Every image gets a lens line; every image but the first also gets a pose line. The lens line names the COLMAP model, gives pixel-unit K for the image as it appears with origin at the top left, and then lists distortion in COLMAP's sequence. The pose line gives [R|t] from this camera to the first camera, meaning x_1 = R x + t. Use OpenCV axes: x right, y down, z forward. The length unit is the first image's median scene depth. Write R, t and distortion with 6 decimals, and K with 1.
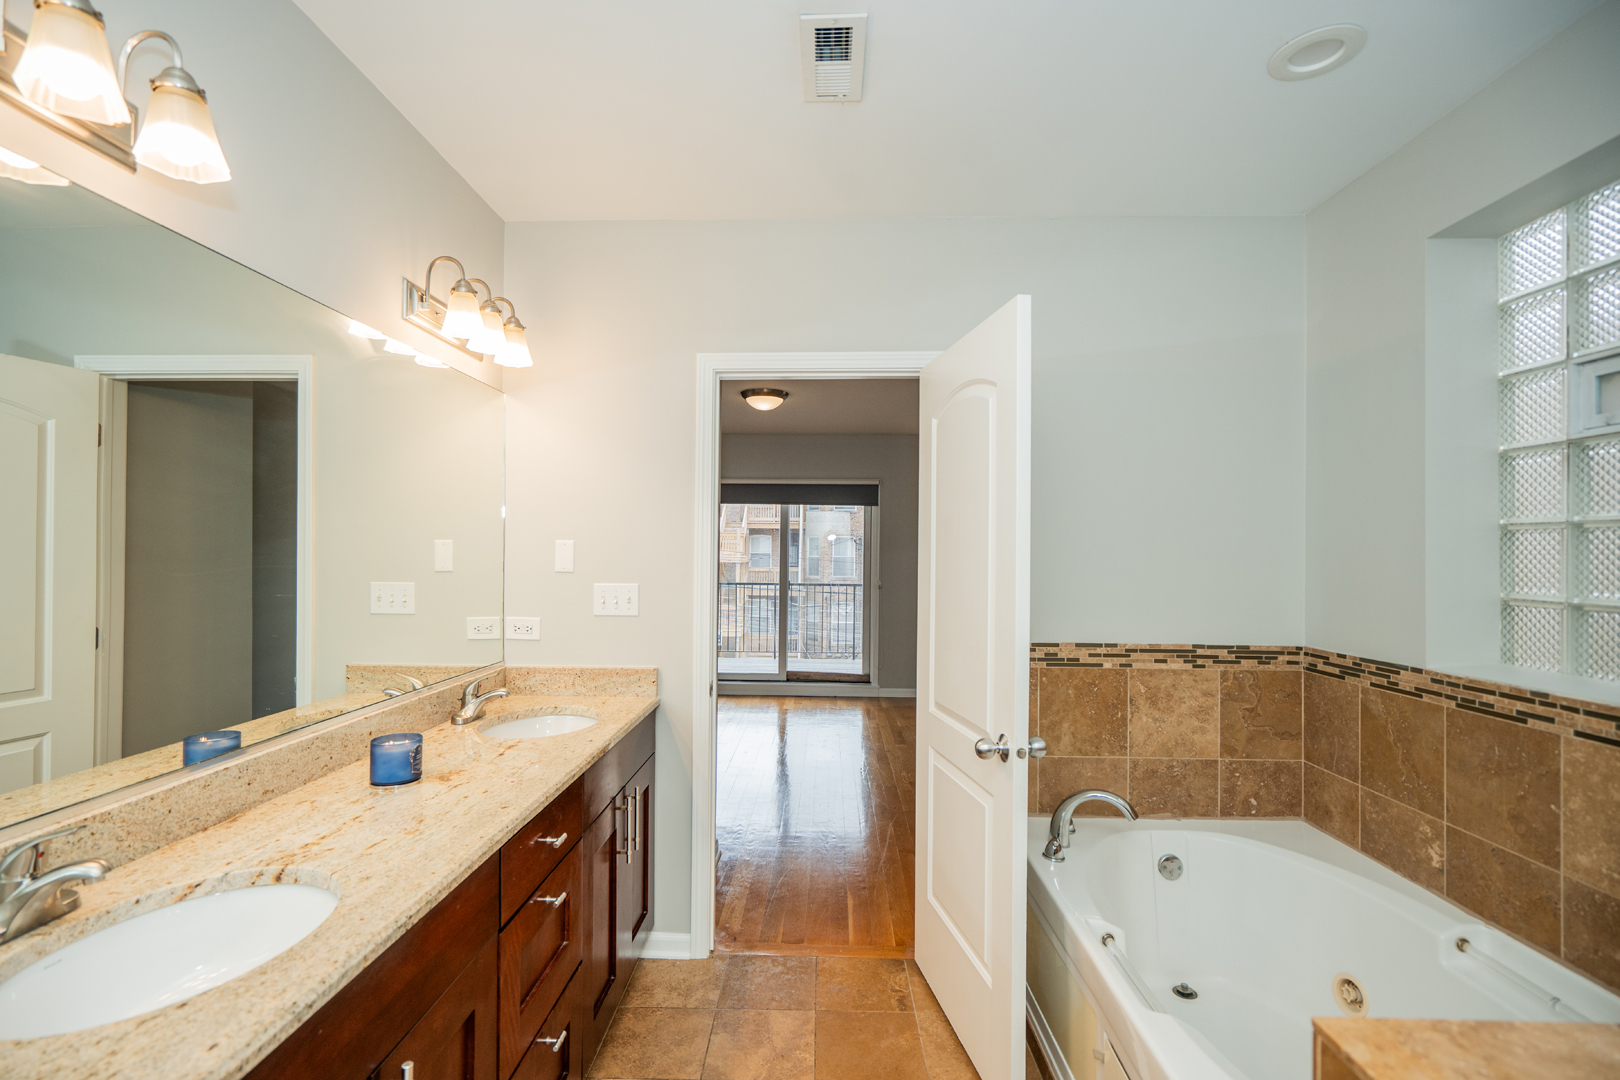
lens RADIAL K [[726.4, 0, 801.9], [0, 726.4, 549.6], [0, 0, 1]] dist [-0.008364, 0.000865]
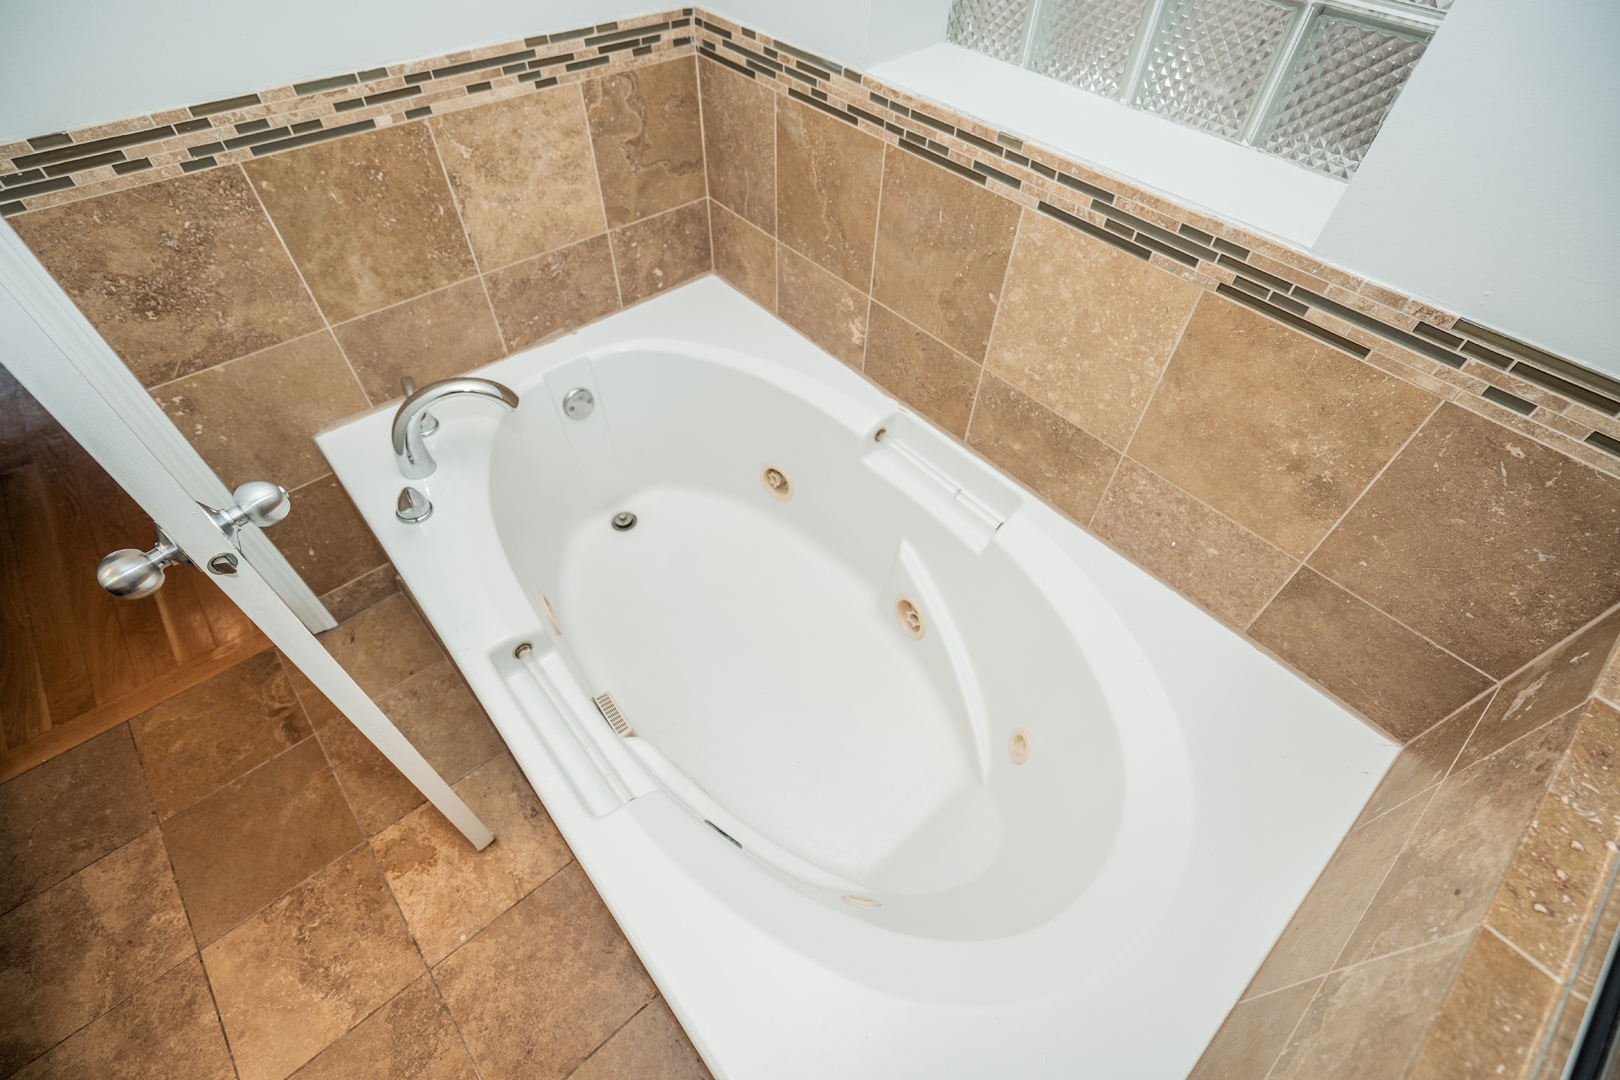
lens RADIAL K [[726.4, 0, 807.6], [0, 726.4, 544.7], [0, 0, 1]] dist [-0.008364, 0.000865]
pose [[0.731186, -0.511815, 0.451014, 0.289807], [-0.025878, 0.639851, 0.768063, -0.050621], [-0.681688, -0.573268, 0.454605, 0.447617]]
